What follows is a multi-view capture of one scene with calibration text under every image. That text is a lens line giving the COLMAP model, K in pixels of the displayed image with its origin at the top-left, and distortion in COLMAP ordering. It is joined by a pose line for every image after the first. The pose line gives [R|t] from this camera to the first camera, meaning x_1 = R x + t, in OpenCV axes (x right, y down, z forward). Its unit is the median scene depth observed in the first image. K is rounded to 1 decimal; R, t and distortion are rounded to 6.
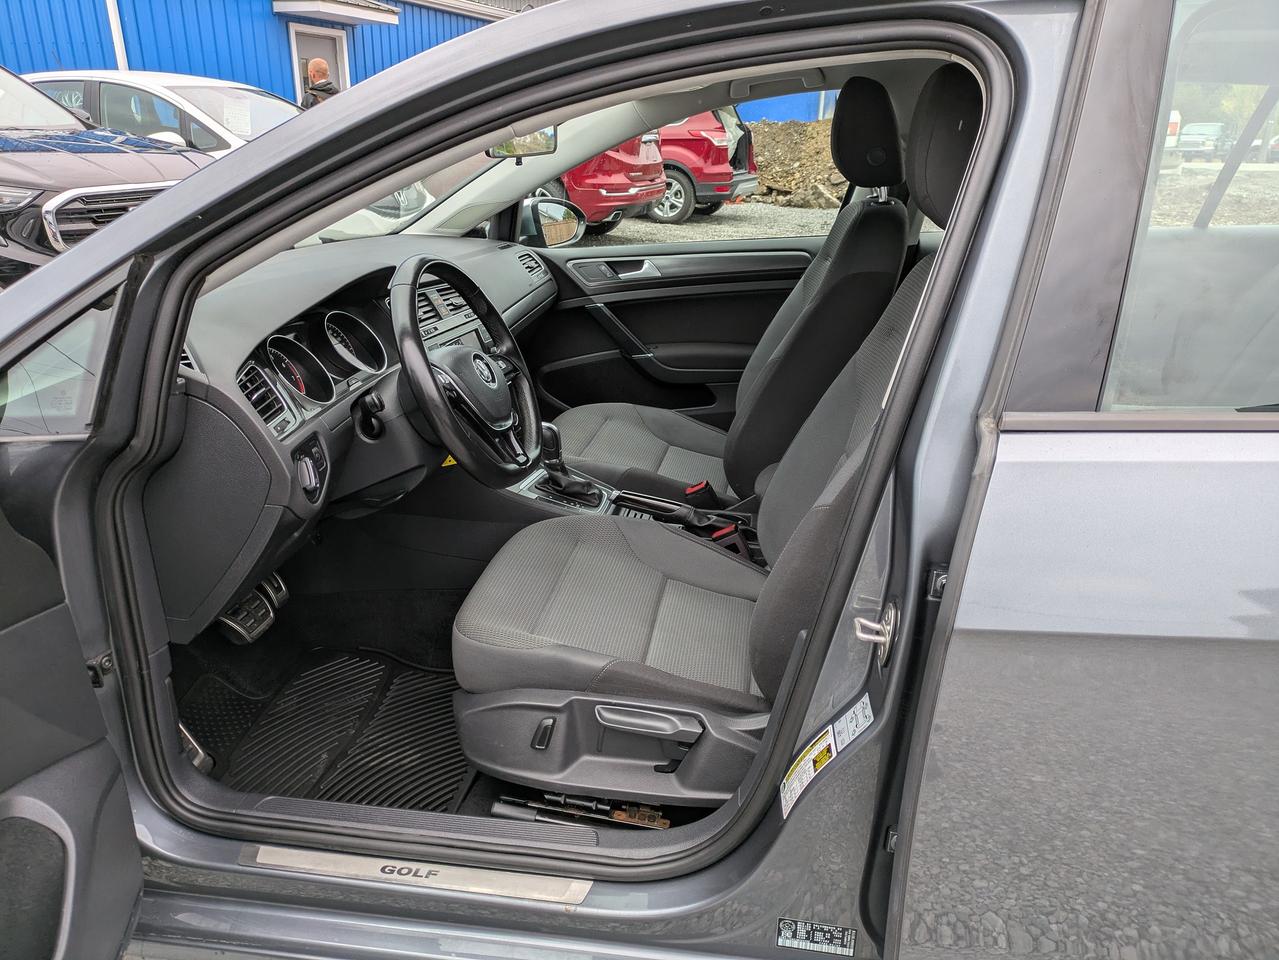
lens RADIAL K [[960.4, 0, 635.6], [0, 960.4, 475.1], [0, 0, 1]] dist [0.007457, 0.010315]
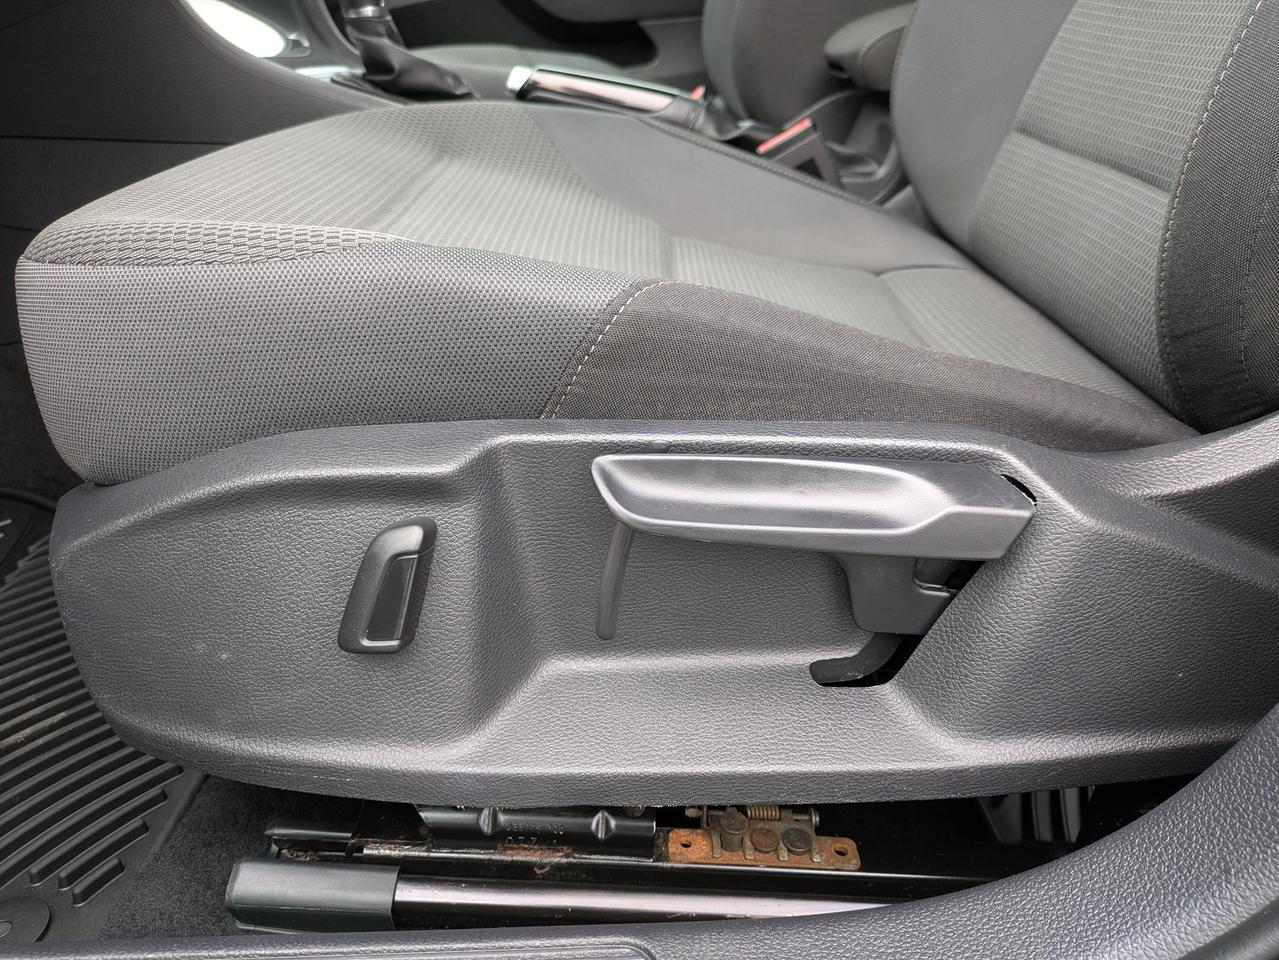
lens RADIAL K [[926.7, 0, 635.5], [0, 926.7, 483.3], [0, 0, 1]] dist [0.016906, -0.001581]
pose [[0.986075, -0.085111, 0.142872, -0.063491], [0.071270, 0.992497, 0.099354, 0.216904], [-0.150256, -0.087788, 0.984742, 0.737961]]
